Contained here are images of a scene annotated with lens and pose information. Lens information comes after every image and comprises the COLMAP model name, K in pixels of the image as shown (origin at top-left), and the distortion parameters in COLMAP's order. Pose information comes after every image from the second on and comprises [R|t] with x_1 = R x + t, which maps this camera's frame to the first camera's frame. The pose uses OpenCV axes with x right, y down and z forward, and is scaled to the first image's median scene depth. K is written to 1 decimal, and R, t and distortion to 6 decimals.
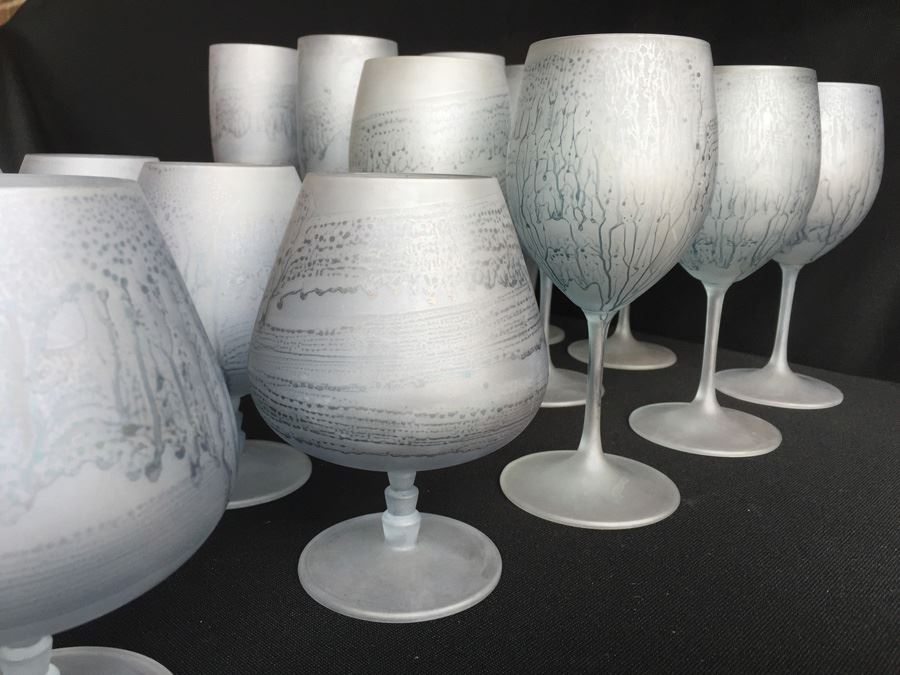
lens RADIAL K [[771.6, 0, 449.1], [0, 771.6, 328.4], [0, 0, 1]] dist [0.051647, -0.000523]
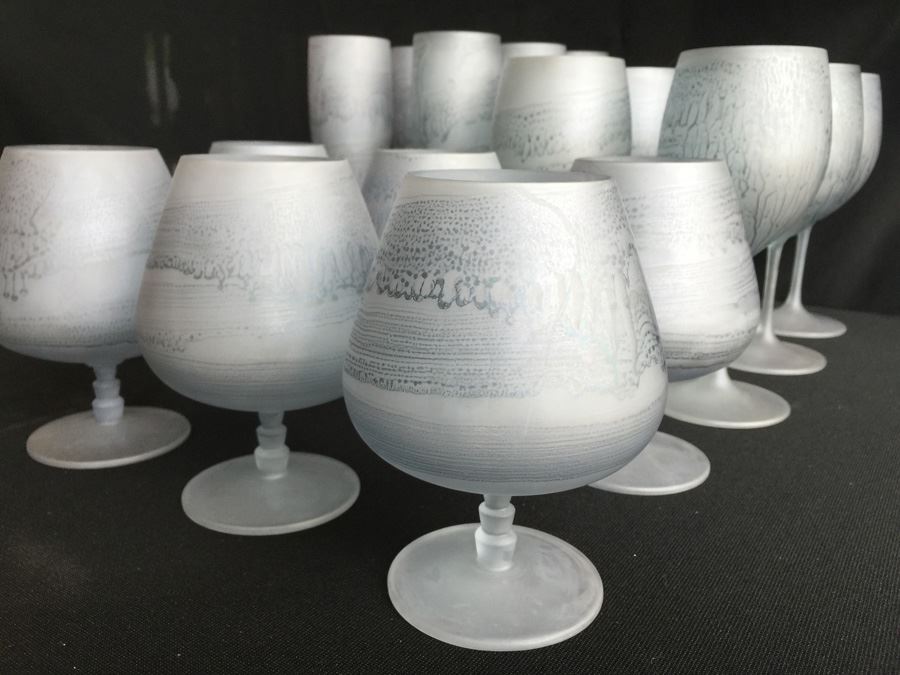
lens RADIAL K [[778.6, 0, 450.0], [0, 778.6, 337.5], [0, 0, 1]] dist [0.063996, -0.101357]
pose [[0.985816, -0.055561, 0.158365, -0.525780], [0.047666, 0.997444, 0.053224, 0.013271], [-0.160918, -0.044920, 0.985945, -0.223194]]
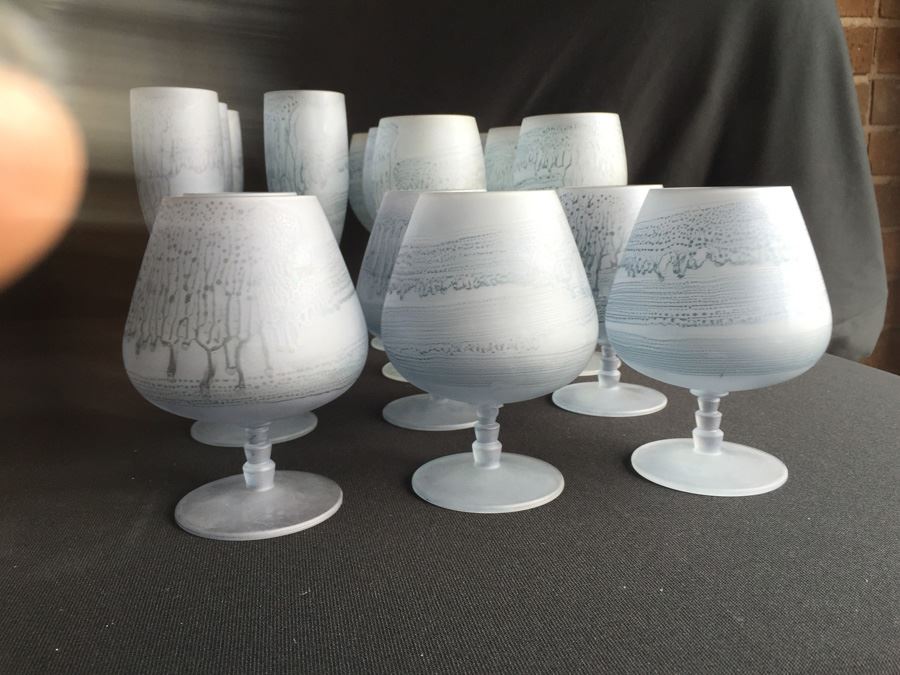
lens RADIAL K [[785.6, 0, 446.4], [0, 785.6, 306.0], [0, 0, 1]] dist [0.049793, -0.000763]
pose [[0.590118, -0.162552, 0.790783, -1.601278], [0.211312, 0.976471, 0.043031, -0.067372], [-0.779172, 0.141709, 0.610582, 0.146869]]
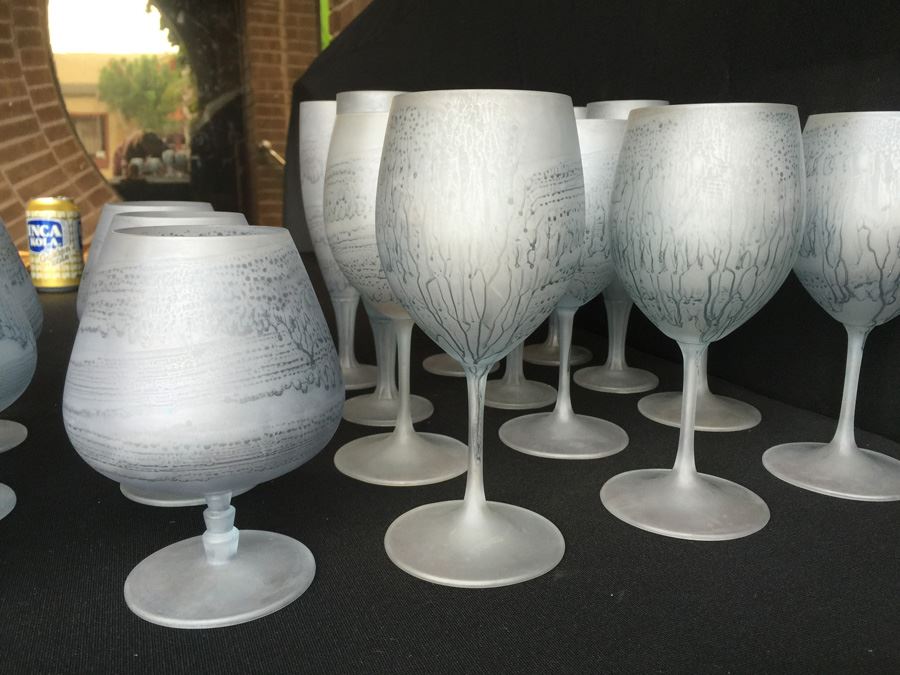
lens RADIAL K [[768.7, 0, 448.4], [0, 768.7, 338.8], [0, 0, 1]] dist [0.052976, -0.009253]
pose [[0.911679, 0.068062, -0.405227, 0.626039], [-0.075155, 0.997171, -0.001598, -0.055478], [0.403972, 0.031911, 0.914215, 0.100599]]
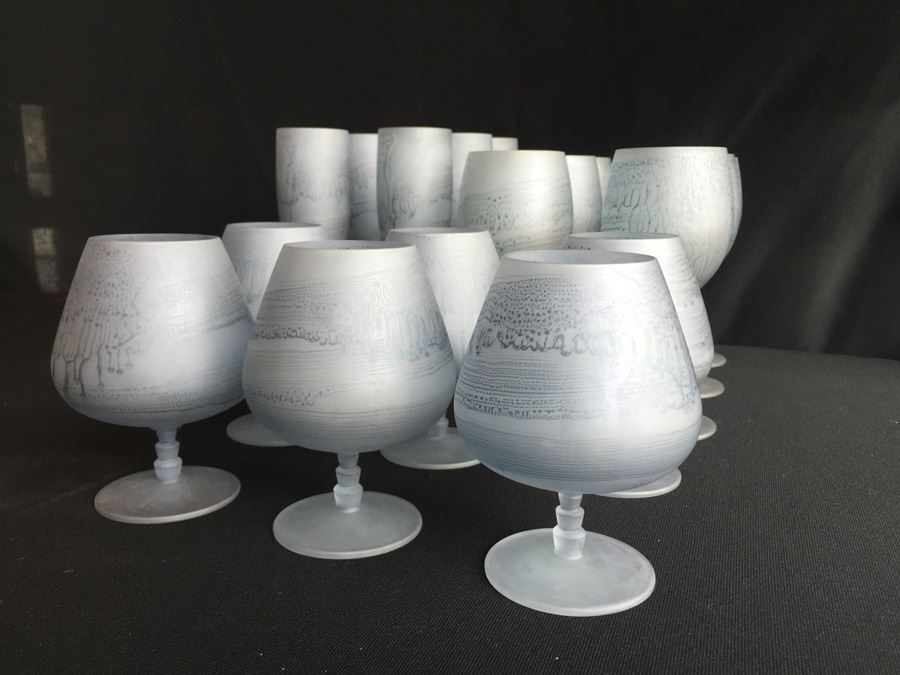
lens RADIAL K [[771.6, 0, 449.1], [0, 771.6, 328.4], [0, 0, 1]] dist [0.051647, -0.000523]
pose [[0.928505, -0.090715, 0.360069, -0.889264], [0.101285, 0.994801, -0.010553, -0.013676], [-0.357240, 0.046268, 0.932866, -0.372016]]
